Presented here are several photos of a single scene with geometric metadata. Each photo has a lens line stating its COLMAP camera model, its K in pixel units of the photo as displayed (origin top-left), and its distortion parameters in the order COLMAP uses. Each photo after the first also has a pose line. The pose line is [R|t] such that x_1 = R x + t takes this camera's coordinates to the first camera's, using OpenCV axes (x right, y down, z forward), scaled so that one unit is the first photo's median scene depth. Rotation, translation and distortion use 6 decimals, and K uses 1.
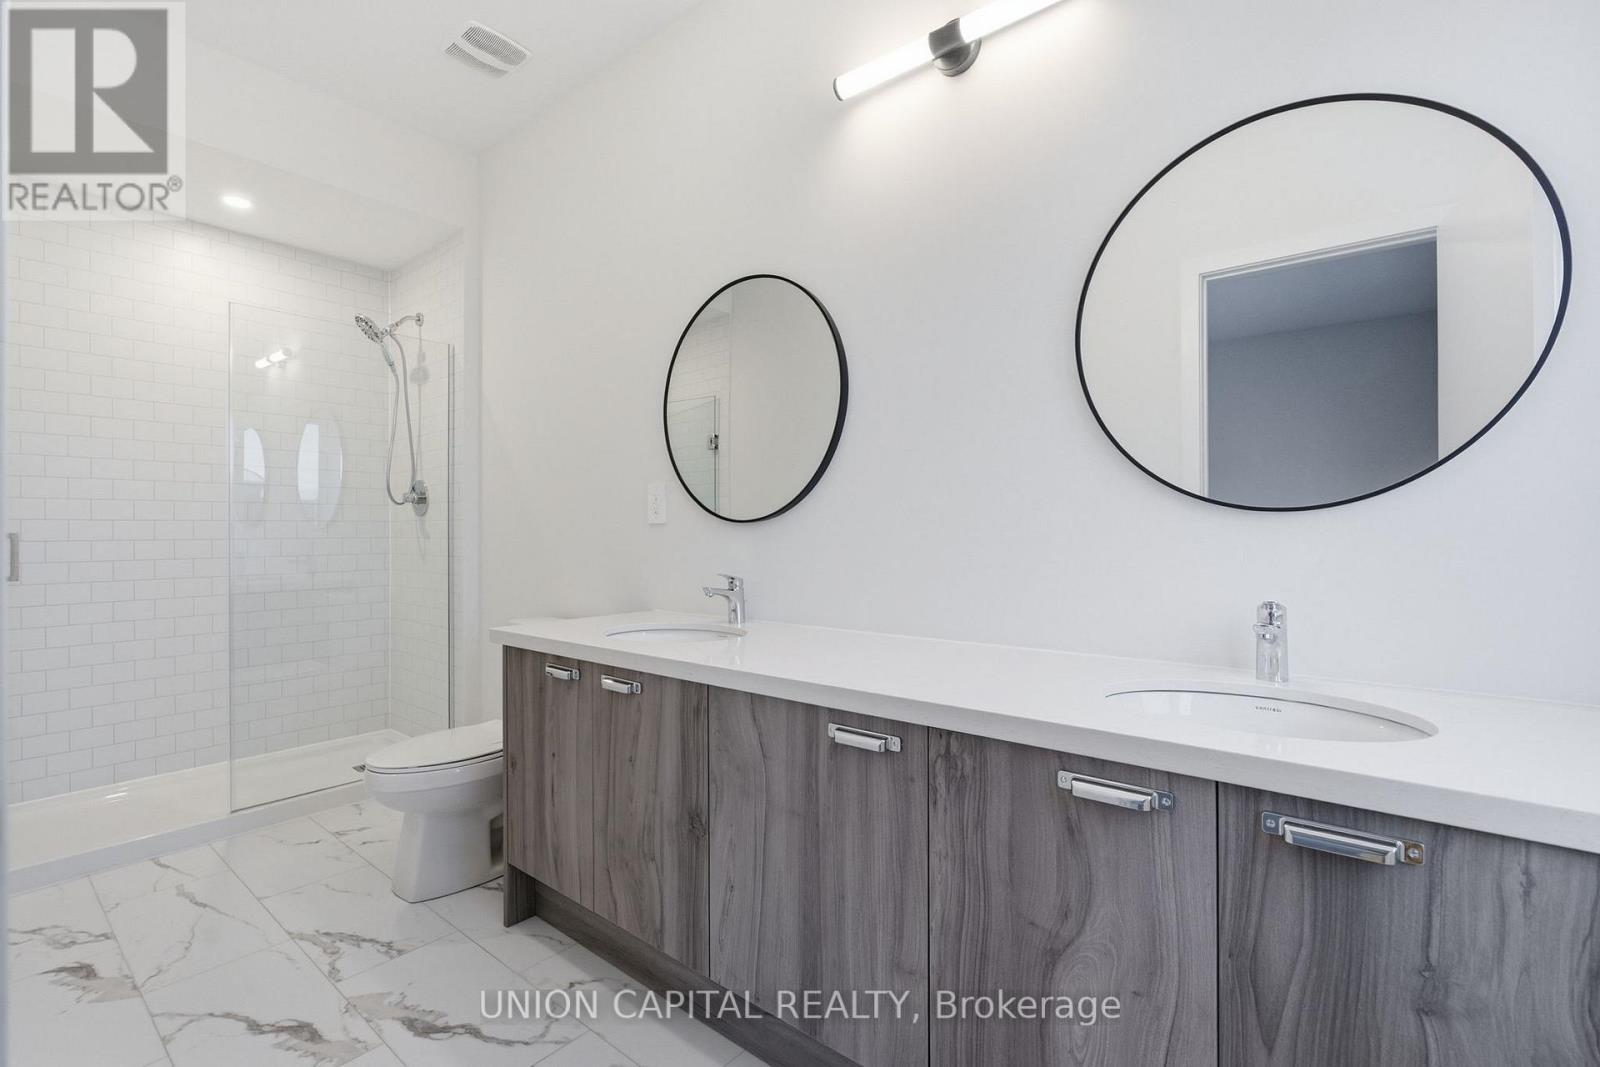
lens RADIAL K [[716.9, 0, 795.3], [0, 716.9, 533.3], [0, 0, 1]] dist [-0.029907, 0.011260]
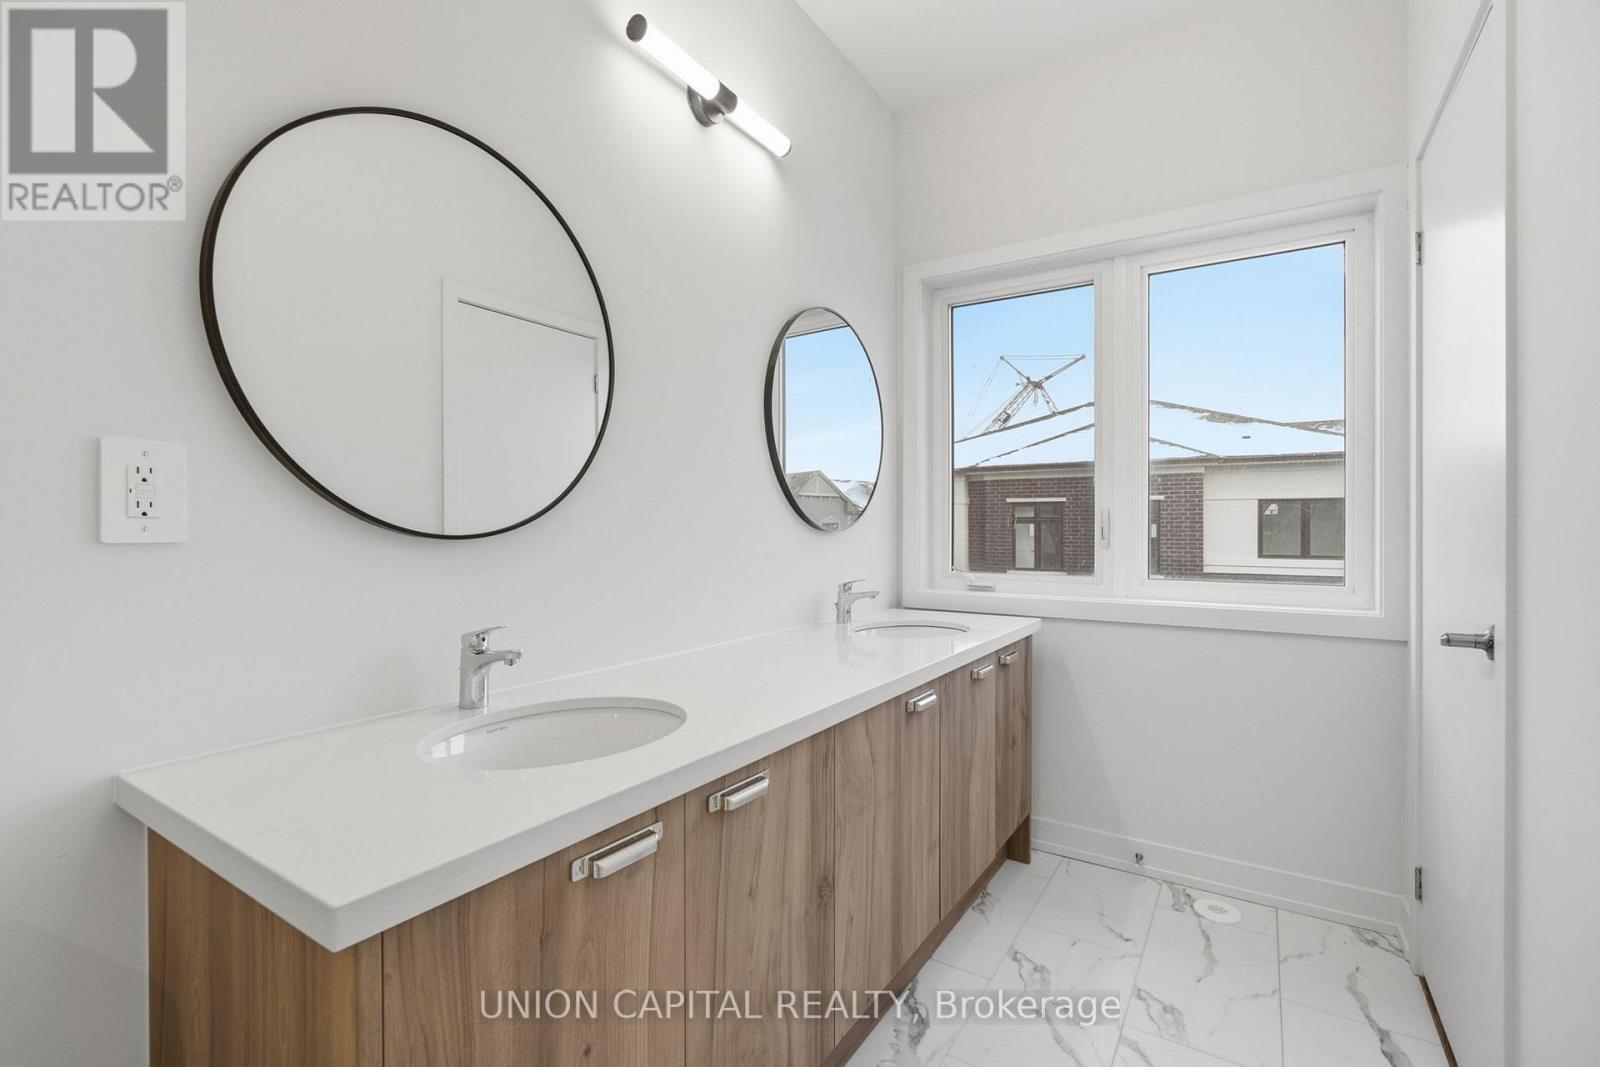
lens RADIAL K [[716.9, 0, 795.3], [0, 716.9, 533.3], [0, 0, 1]] dist [-0.029907, 0.011260]
pose [[-0.102982, -0.009097, 0.994642, -0.983450], [0.007393, 0.999924, 0.009911, -0.037754], [-0.994656, 0.008374, -0.102907, 1.105051]]
